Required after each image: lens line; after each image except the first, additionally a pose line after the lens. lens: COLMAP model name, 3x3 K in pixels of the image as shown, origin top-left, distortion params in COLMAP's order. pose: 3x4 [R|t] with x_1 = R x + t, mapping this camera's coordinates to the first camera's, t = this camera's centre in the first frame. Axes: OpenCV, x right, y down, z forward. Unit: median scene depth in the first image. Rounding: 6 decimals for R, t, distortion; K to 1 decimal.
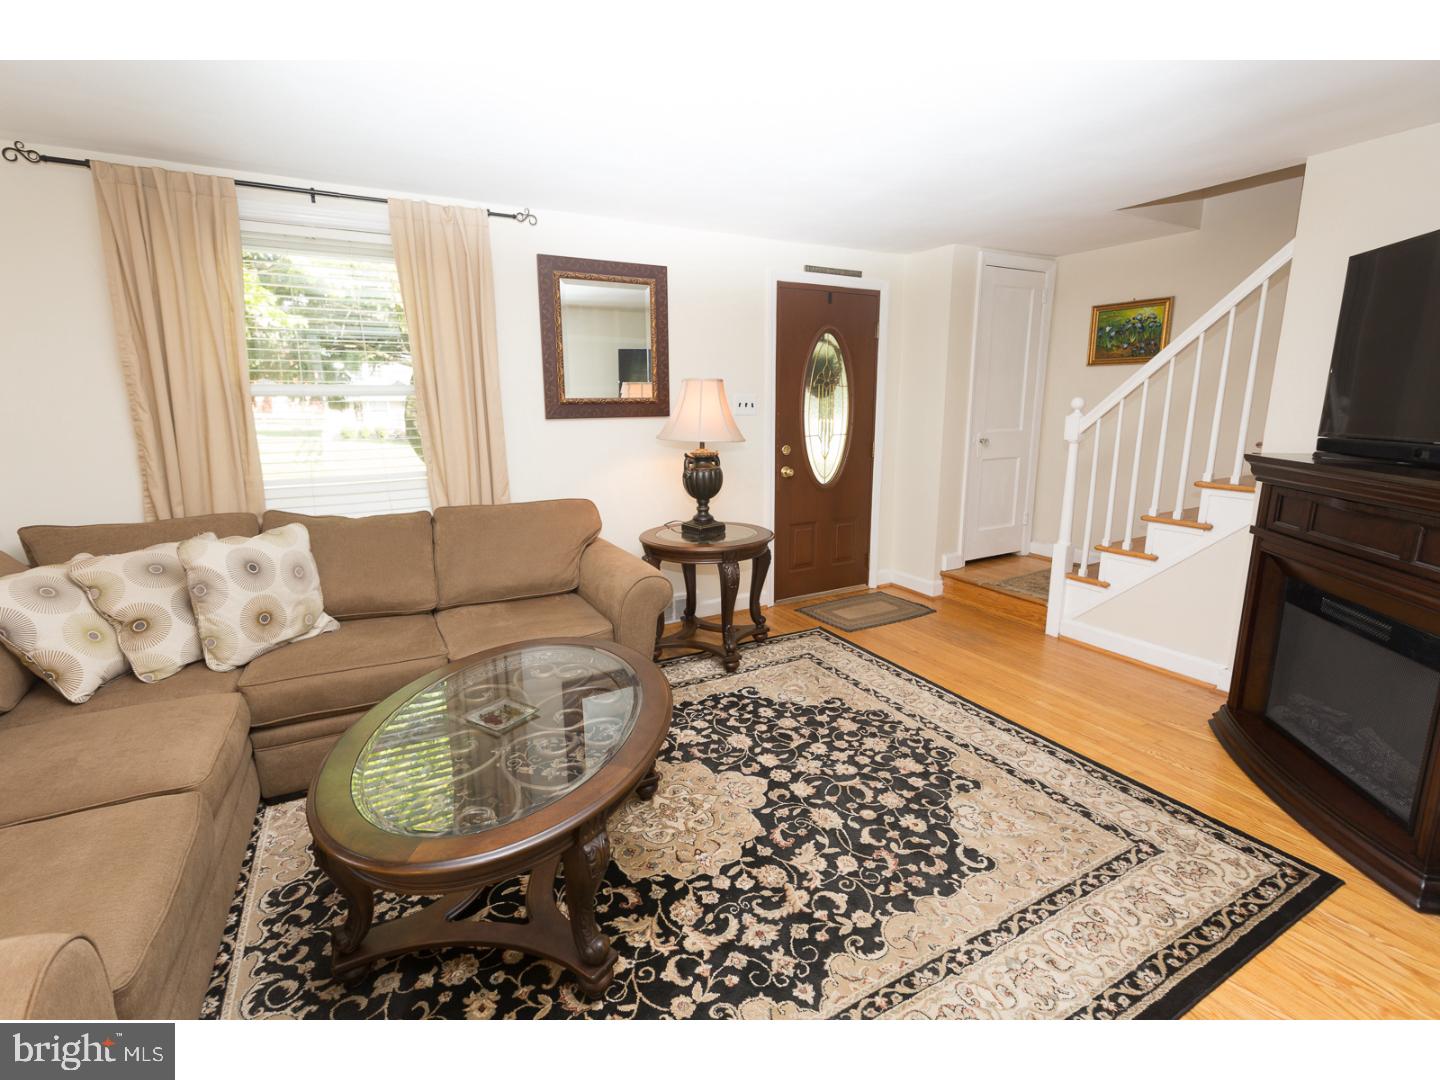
lens RADIAL K [[657.0, 0, 711.9], [0, 657.0, 531.0], [0, 0, 1]] dist [0.003121, -0.000853]
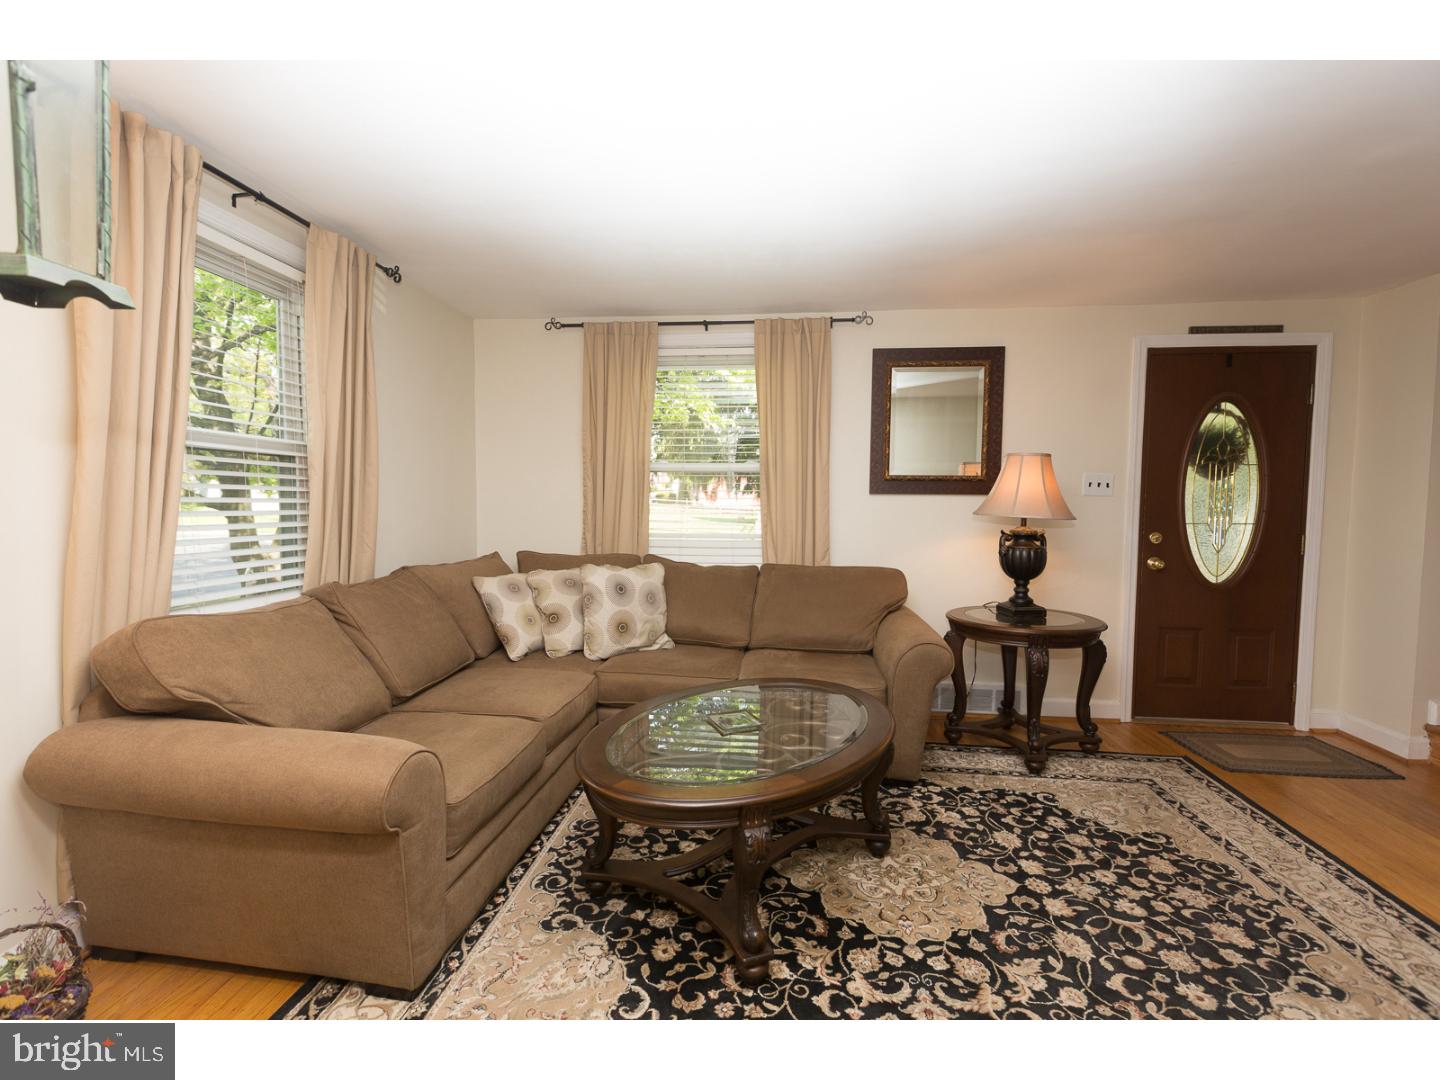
lens RADIAL K [[657.0, 0, 711.9], [0, 657.0, 531.0], [0, 0, 1]] dist [0.003121, -0.000853]
pose [[0.818617, 0.044492, -0.572614, 0.221289], [-0.127014, 0.986334, -0.104943, 0.052235], [0.560120, 0.158638, 0.813081, -0.026556]]
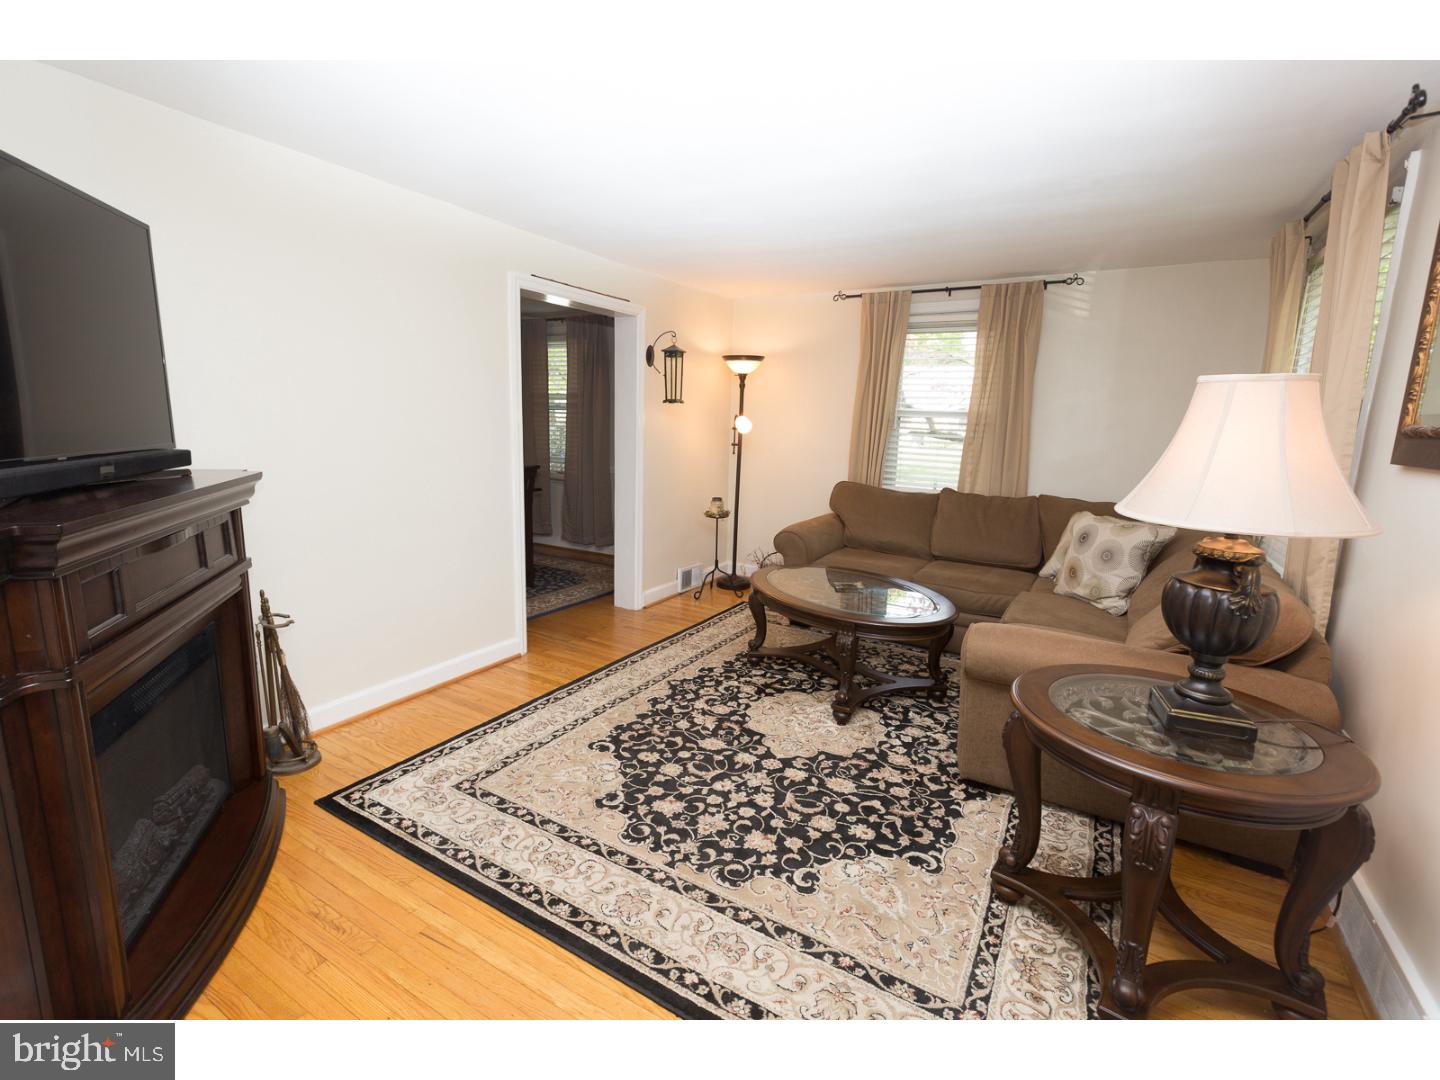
lens RADIAL K [[657.0, 0, 711.9], [0, 657.0, 531.0], [0, 0, 1]] dist [0.003121, -0.000853]
pose [[-0.861810, 0.068735, -0.502552, 0.678626], [-0.119835, 0.935138, 0.333402, -0.319590], [0.492872, 0.347553, -0.797674, 1.619394]]
